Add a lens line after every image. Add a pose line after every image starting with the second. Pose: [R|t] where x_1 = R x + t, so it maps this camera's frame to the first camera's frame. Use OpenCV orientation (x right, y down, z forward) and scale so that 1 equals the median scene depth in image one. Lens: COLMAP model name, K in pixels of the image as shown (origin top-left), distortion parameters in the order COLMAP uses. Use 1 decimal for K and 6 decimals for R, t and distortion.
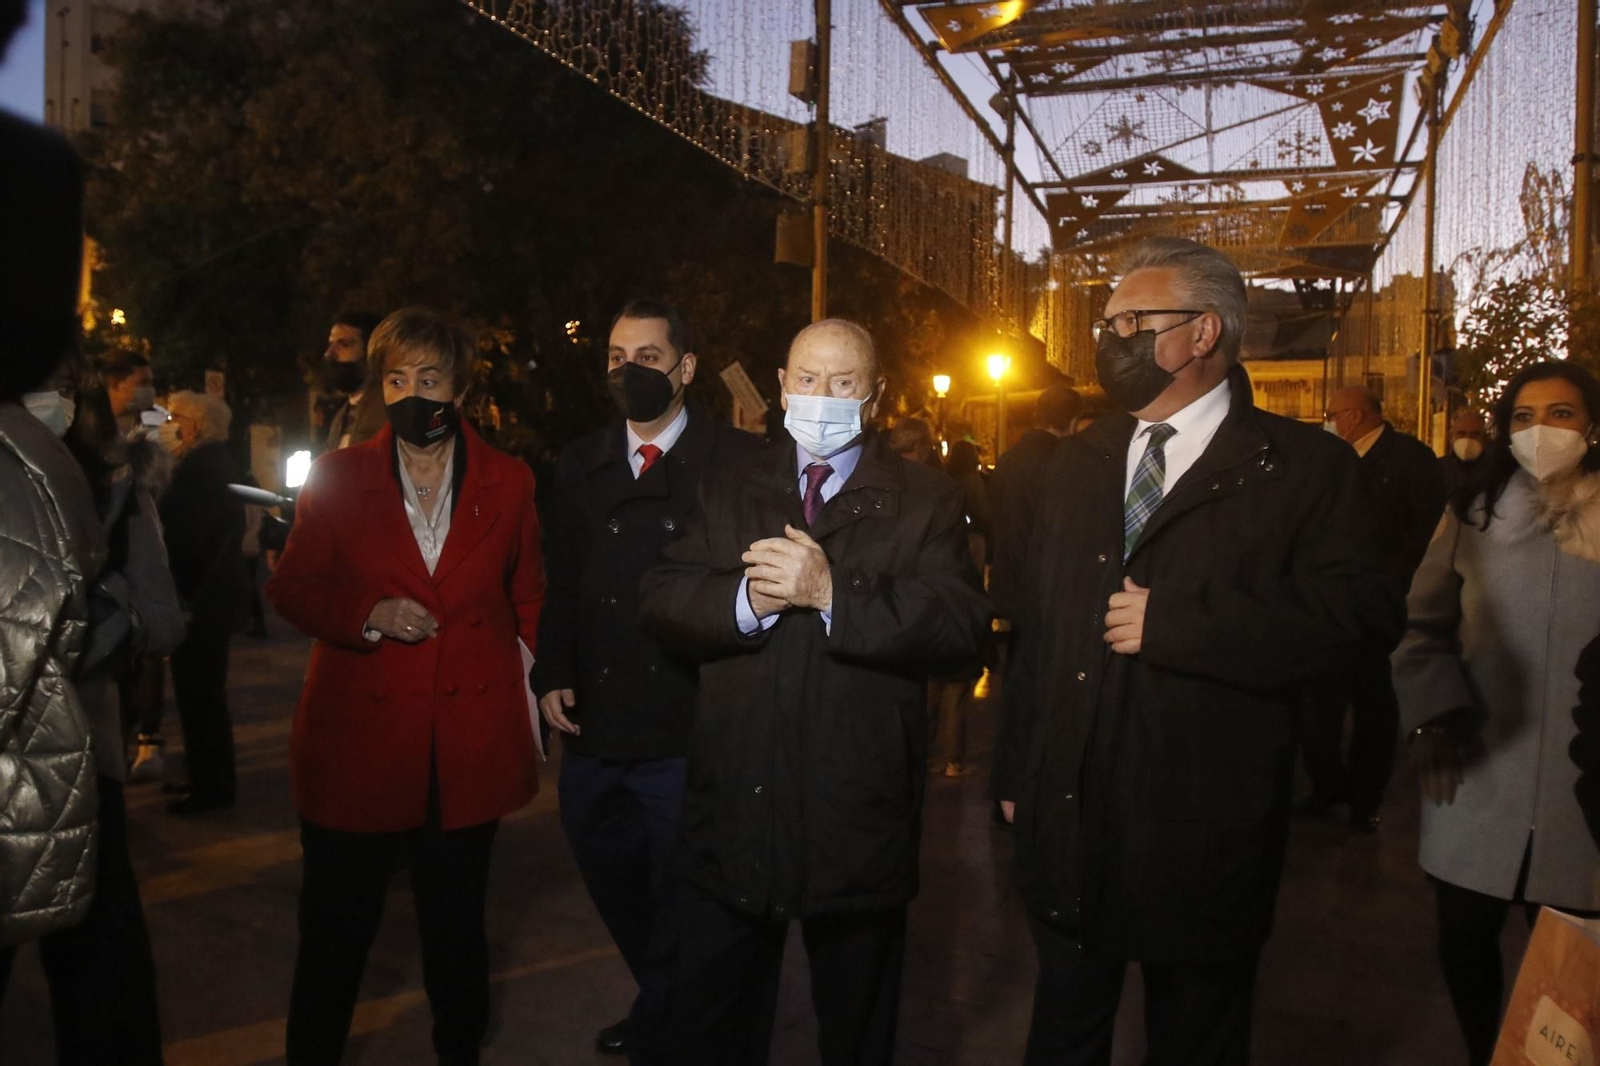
lens RADIAL K [[1167.1, 0, 807.8], [0, 1167.1, 532.2], [0, 0, 1]] dist [-0.063801, -0.001717]
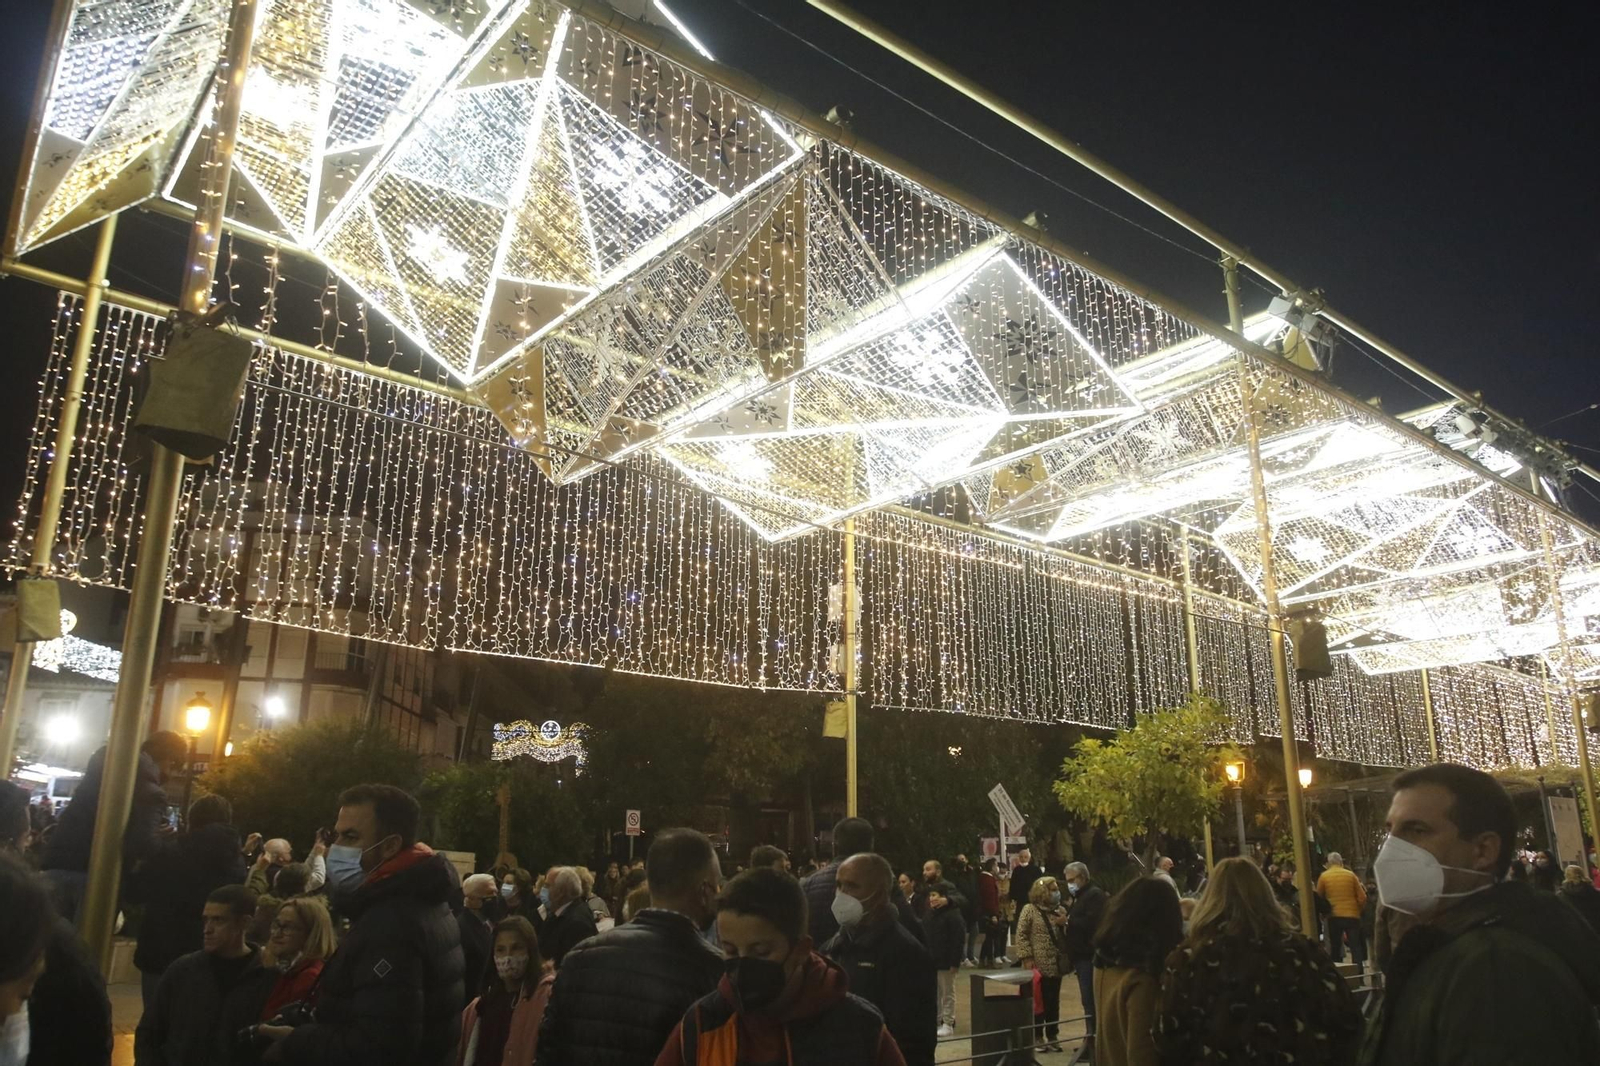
lens RADIAL K [[1161.8, 0, 804.7], [0, 1161.8, 533.1], [0, 0, 1]] dist [-0.096285, 0.054948]
pose [[0.873738, -0.154603, -0.461173, 0.347728], [-0.005746, 0.944793, -0.327618, -0.000832], [0.486364, 0.288902, 0.824613, -0.139551]]
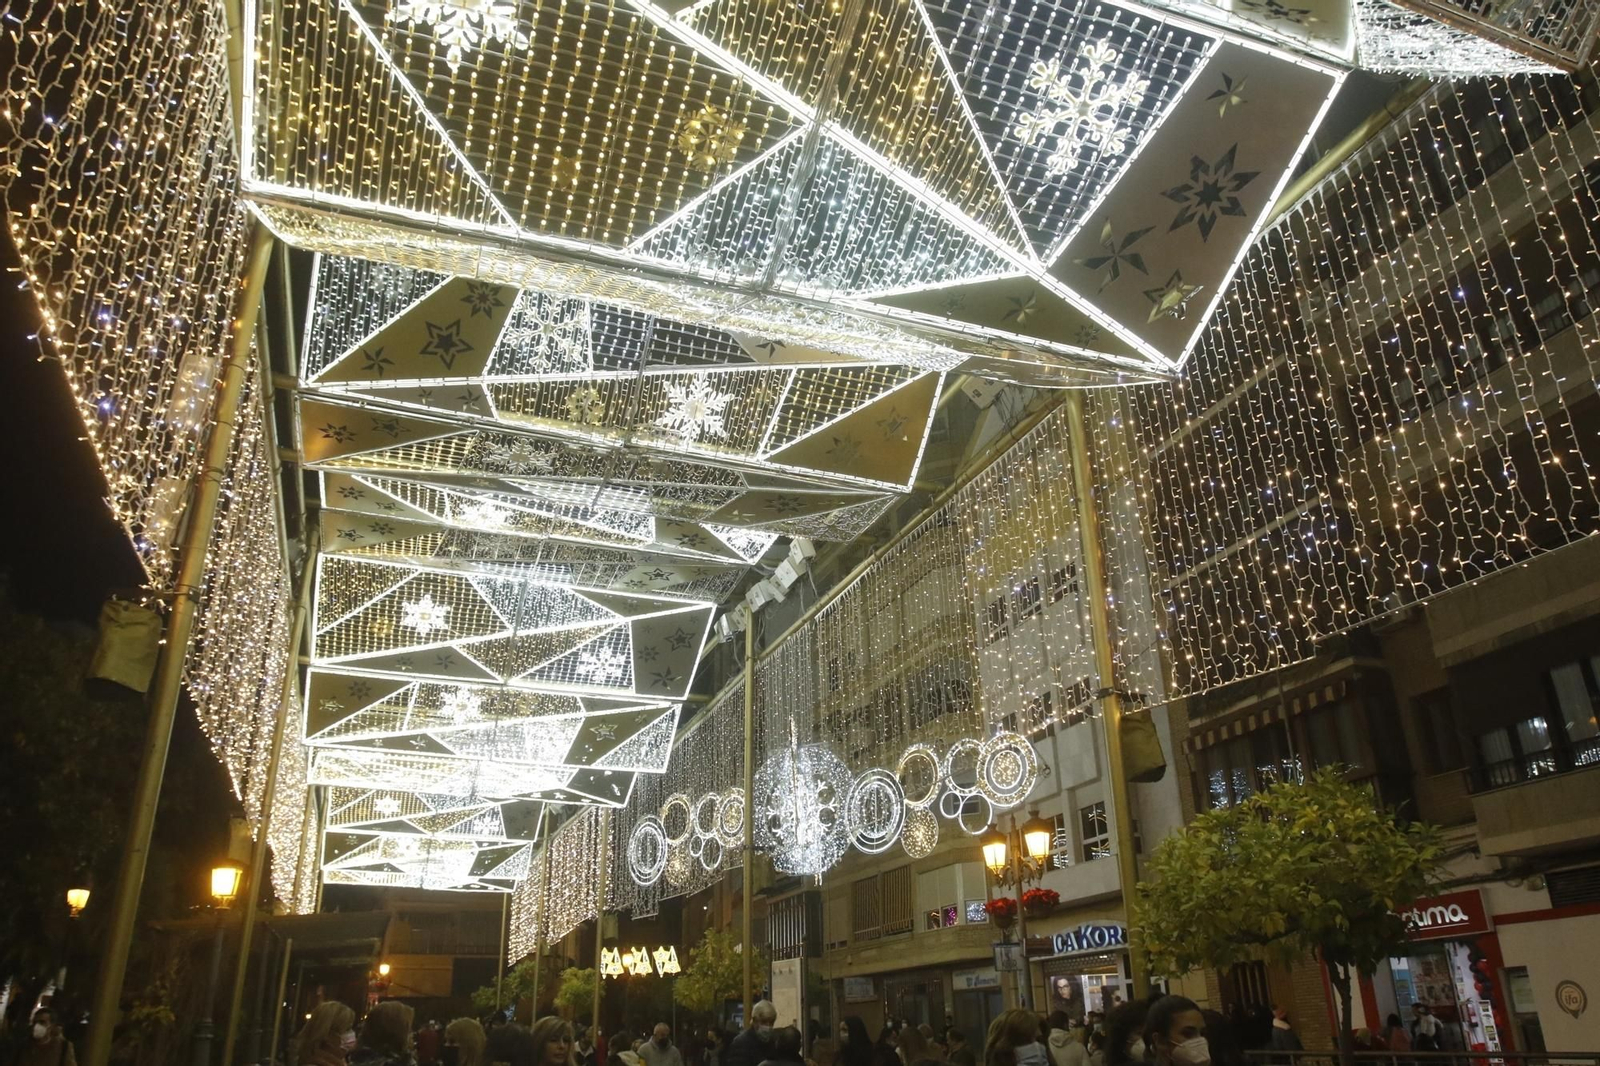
lens RADIAL K [[1161.8, 0, 798.7], [0, 1161.8, 529.0], [0, 0, 1]] dist [-0.096285, 0.054948]
pose [[0.746807, 0.242543, 0.619236, -0.067384], [0.053013, 0.906449, -0.418974, -0.025563], [-0.662925, 0.345720, 0.664084, 0.201159]]
